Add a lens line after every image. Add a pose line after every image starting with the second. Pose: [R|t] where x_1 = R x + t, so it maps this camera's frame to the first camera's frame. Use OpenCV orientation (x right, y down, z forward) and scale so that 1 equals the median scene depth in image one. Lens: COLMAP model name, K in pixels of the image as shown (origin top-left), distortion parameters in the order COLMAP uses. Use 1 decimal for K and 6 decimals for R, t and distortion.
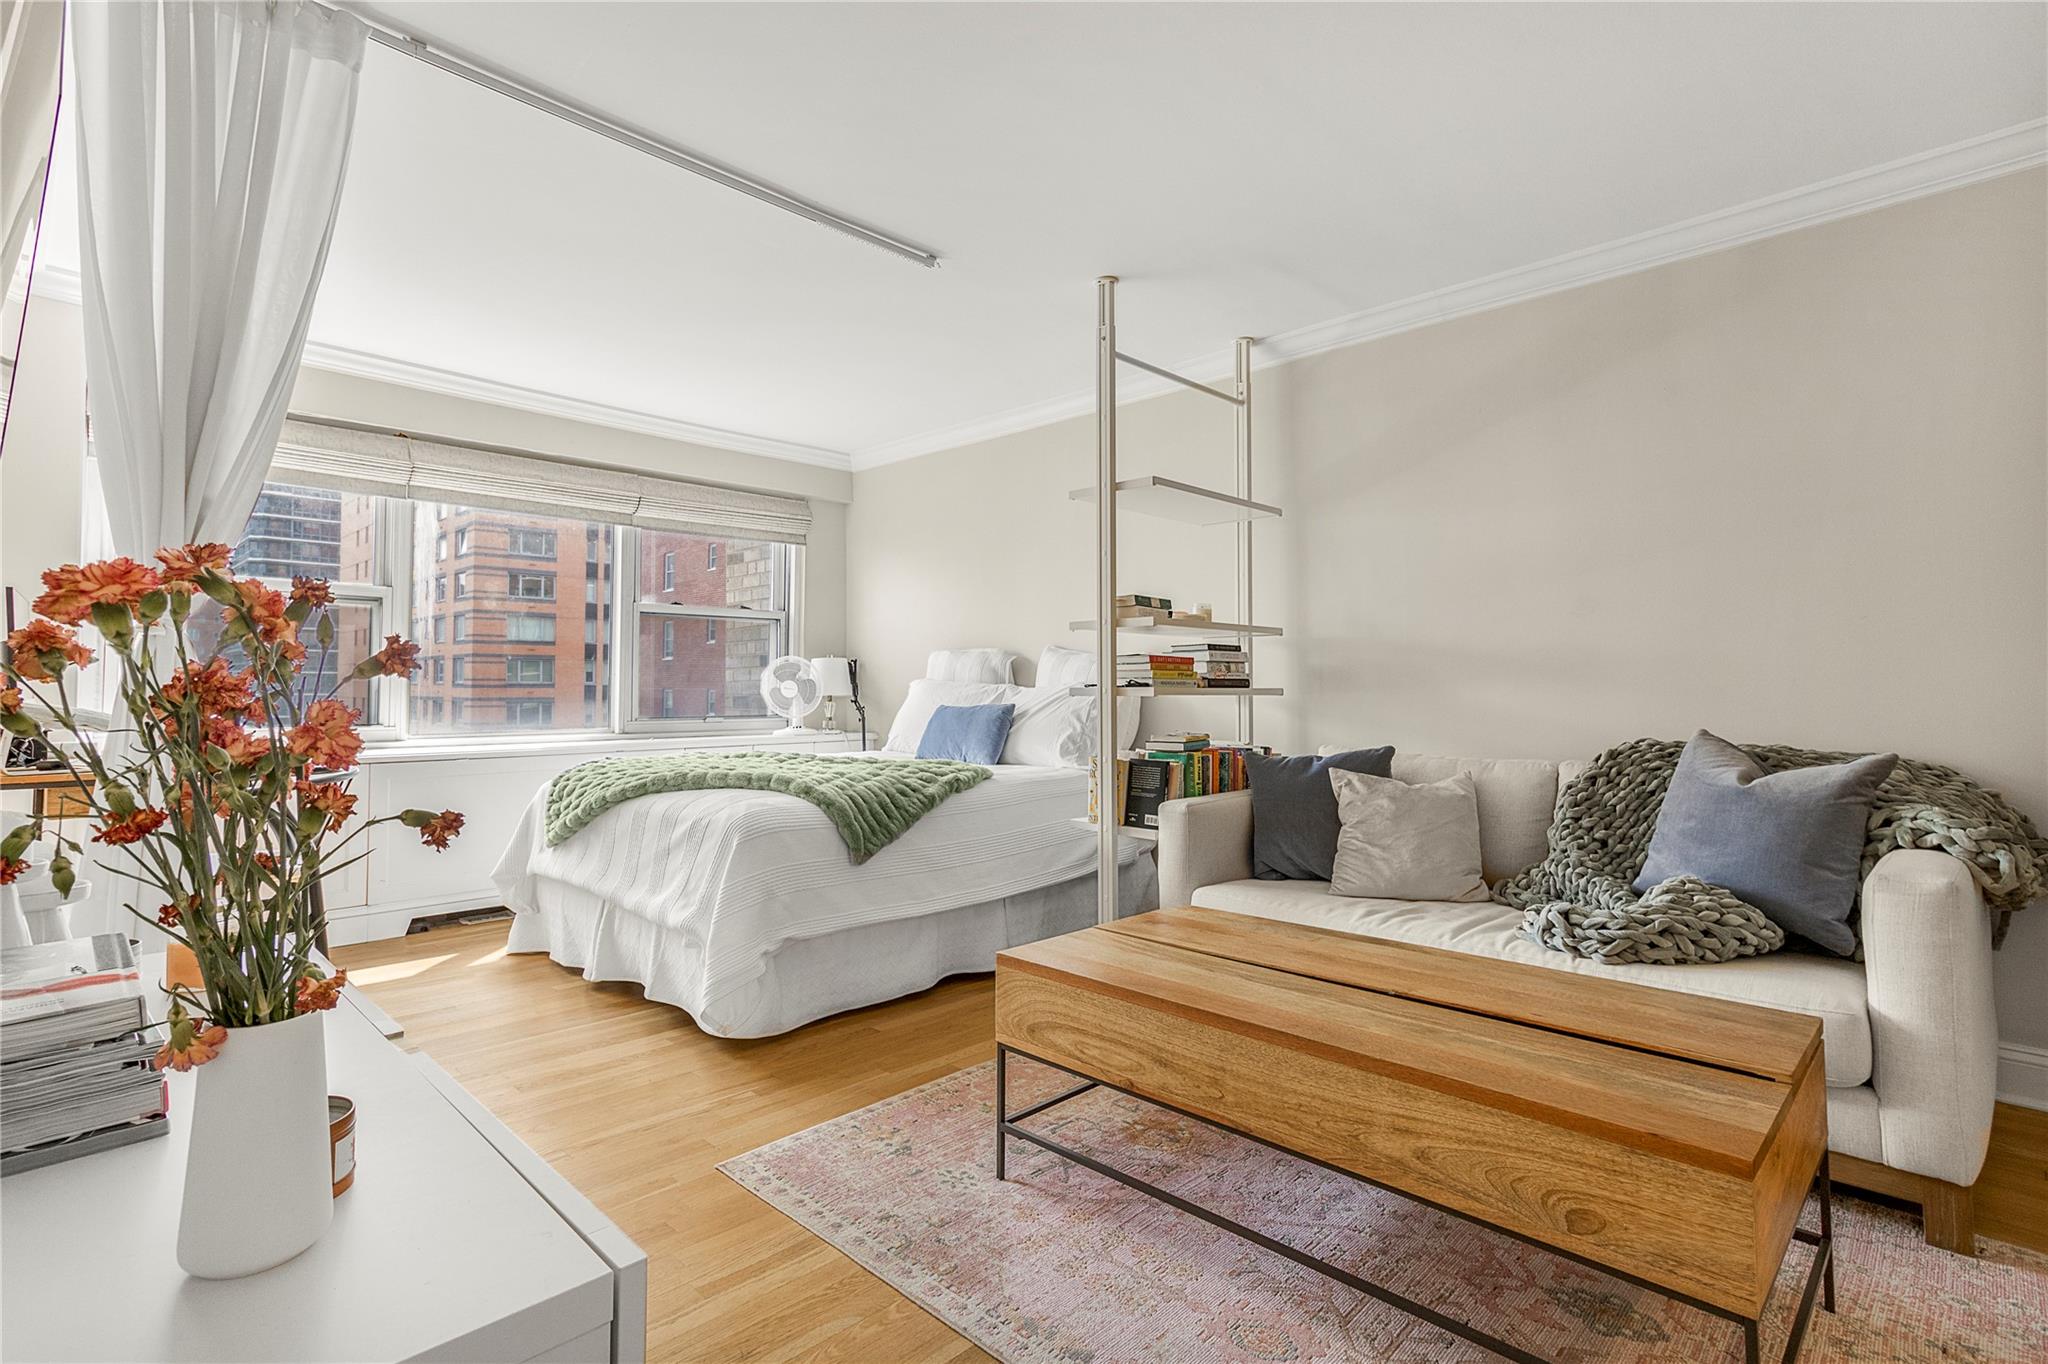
lens RADIAL K [[983.8, 0, 1023.2], [0, 983.8, 660.4], [0, 0, 1]] dist [0.016474, 0.000239]
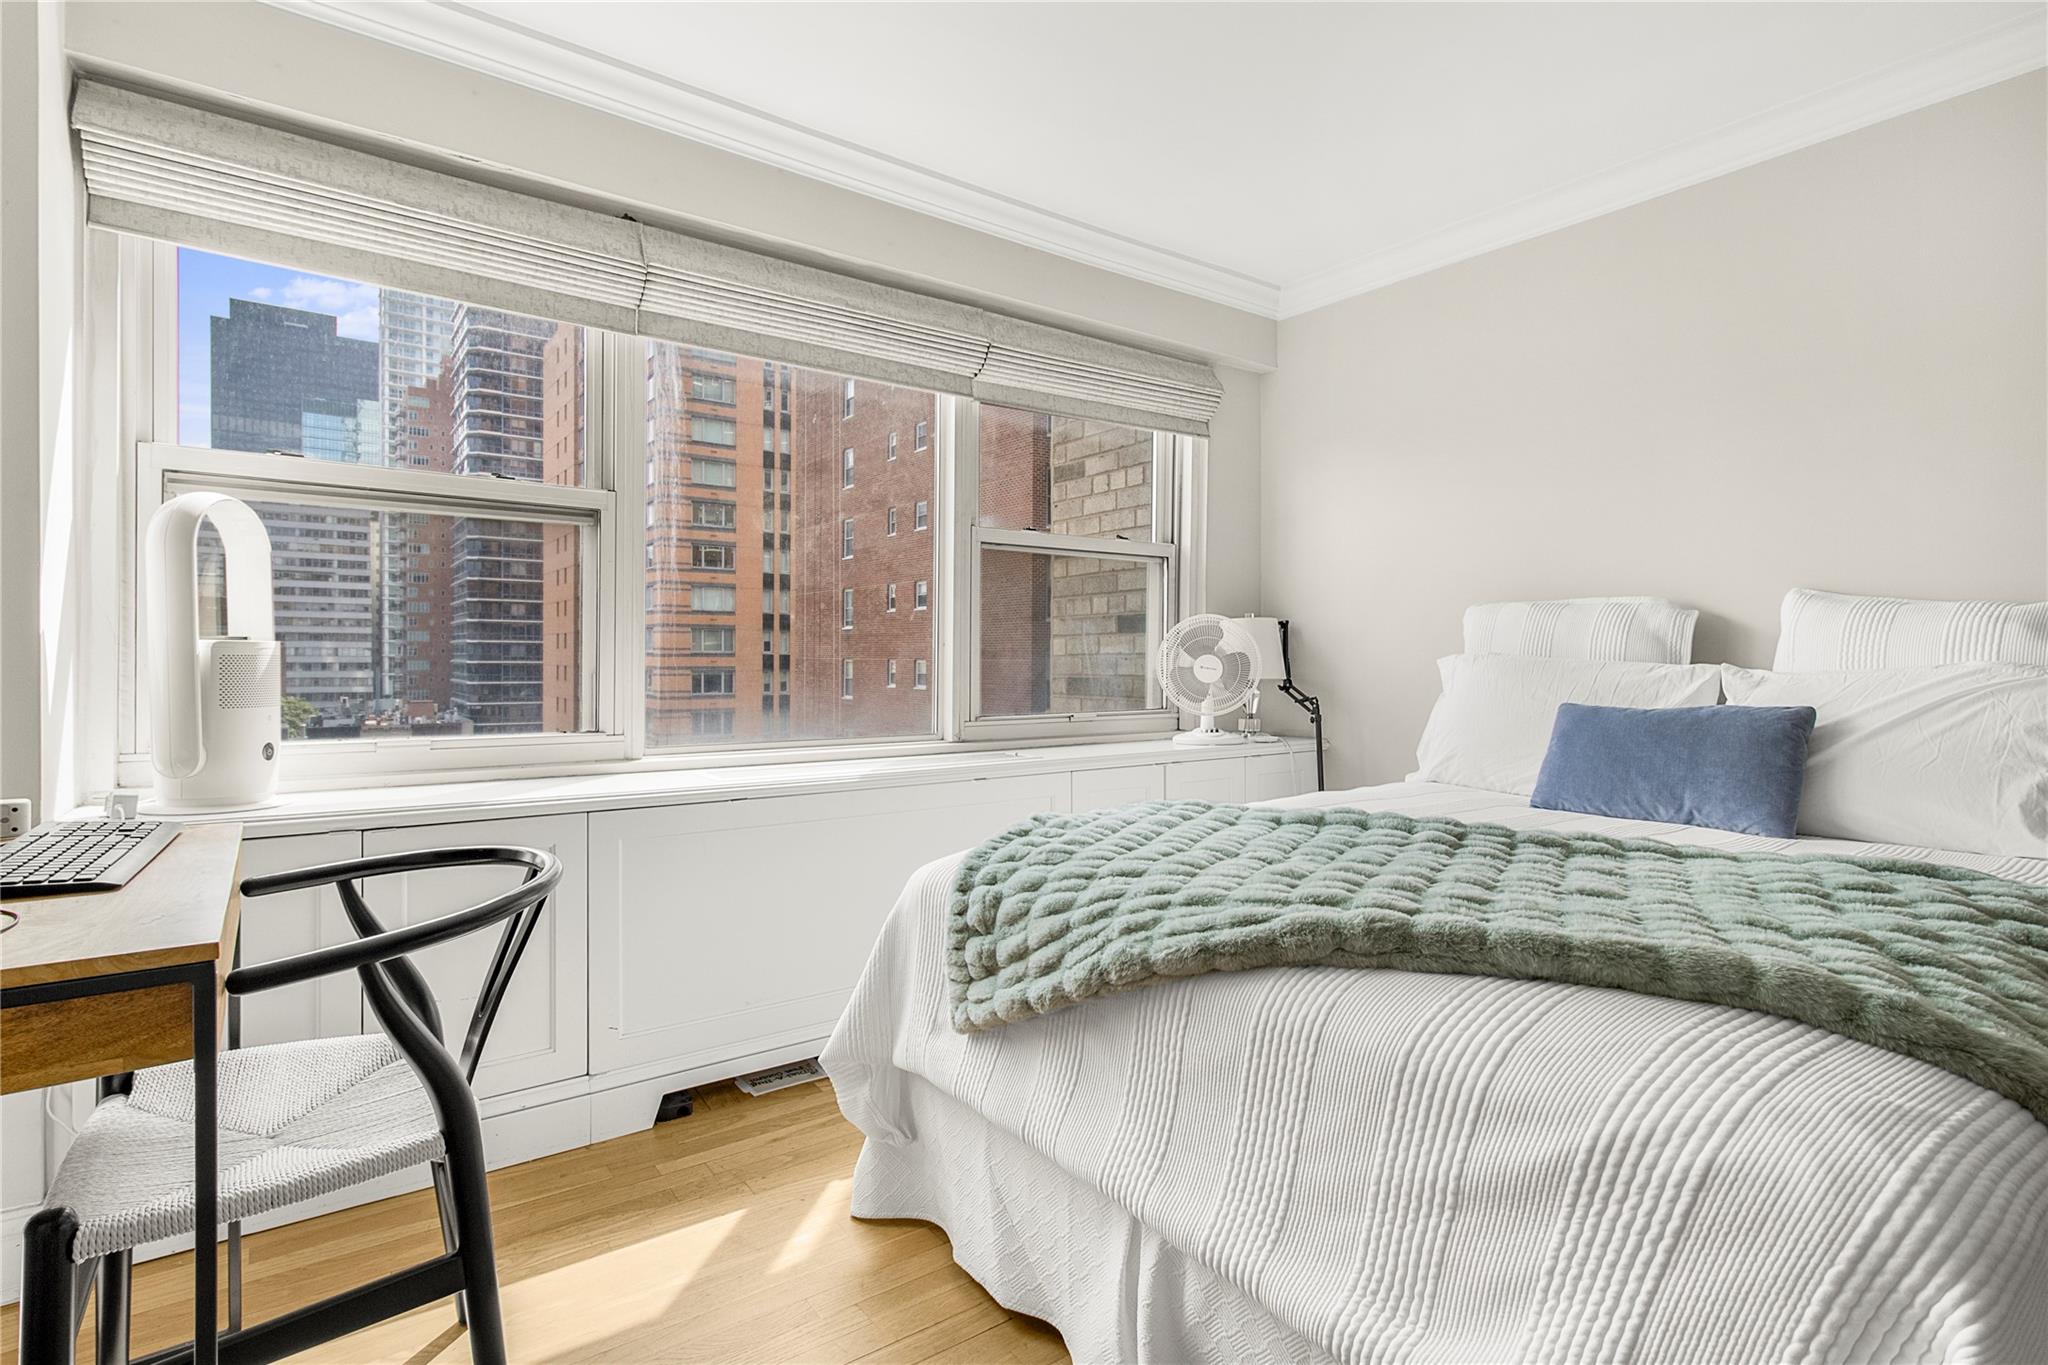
lens RADIAL K [[1001.7, 0, 1024.7], [0, 1001.7, 660.8], [0, 0, 1]] dist [0.002996, 0.000315]
pose [[0.987790, 0.003156, -0.155759, -0.336492], [0.001665, 0.999524, 0.030810, 0.006719], [0.155782, -0.030694, 0.987315, 0.496384]]
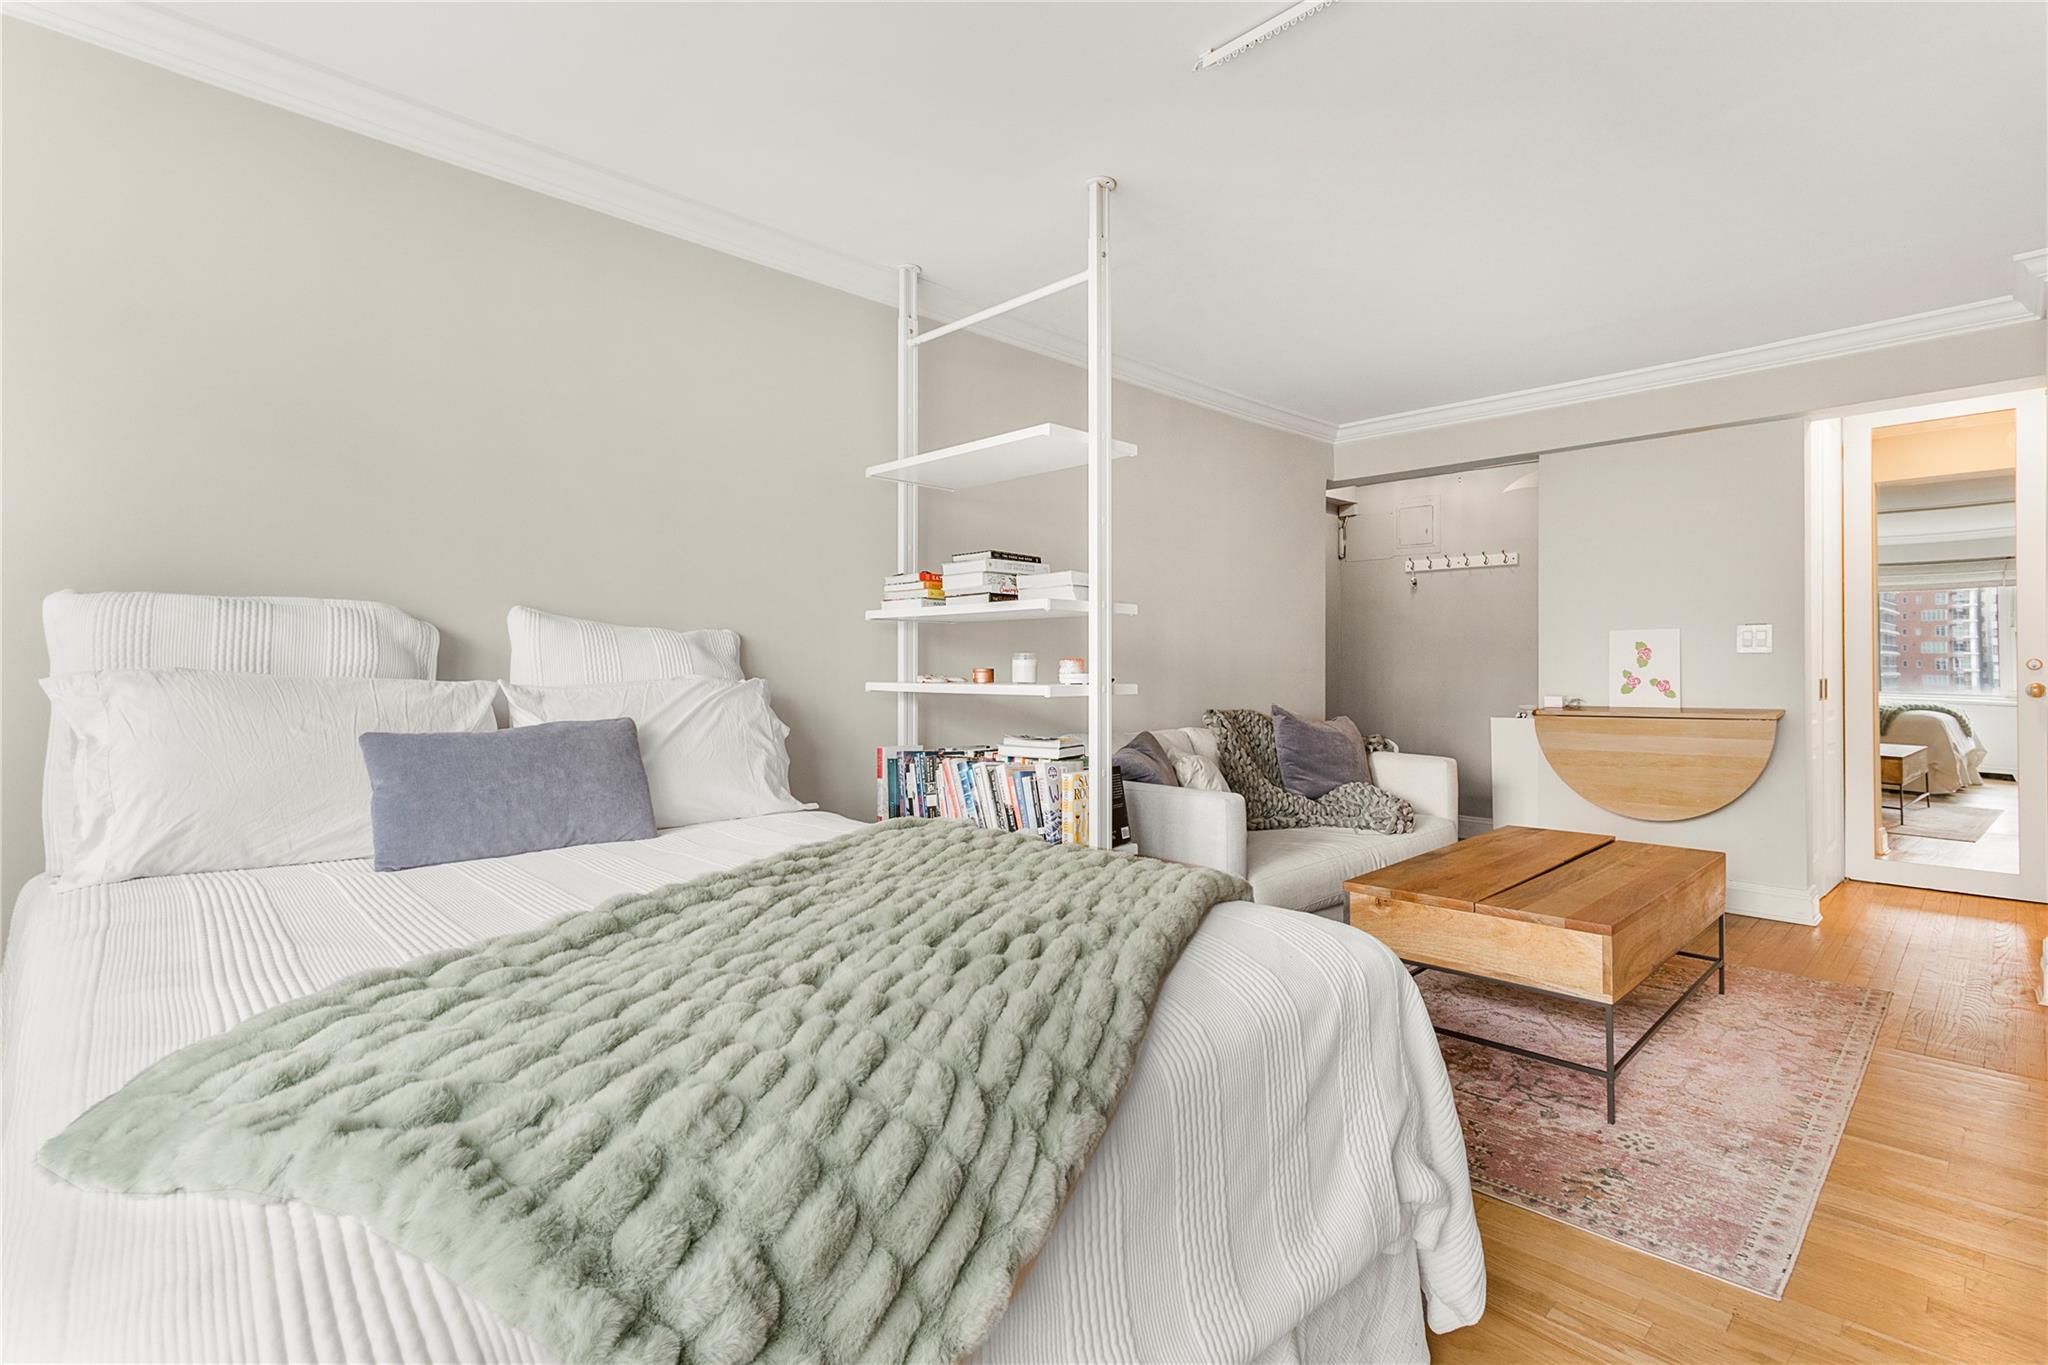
lens RADIAL K [[983.8, 0, 1023.2], [0, 983.8, 660.9], [0, 0, 1]] dist [0.016474, 0.000239]
pose [[0.038579, 0.000508, 0.999255, -0.579168], [-0.030985, 0.999520, 0.000688, 0.007047], [-0.998775, -0.030989, 0.038576, 0.829595]]
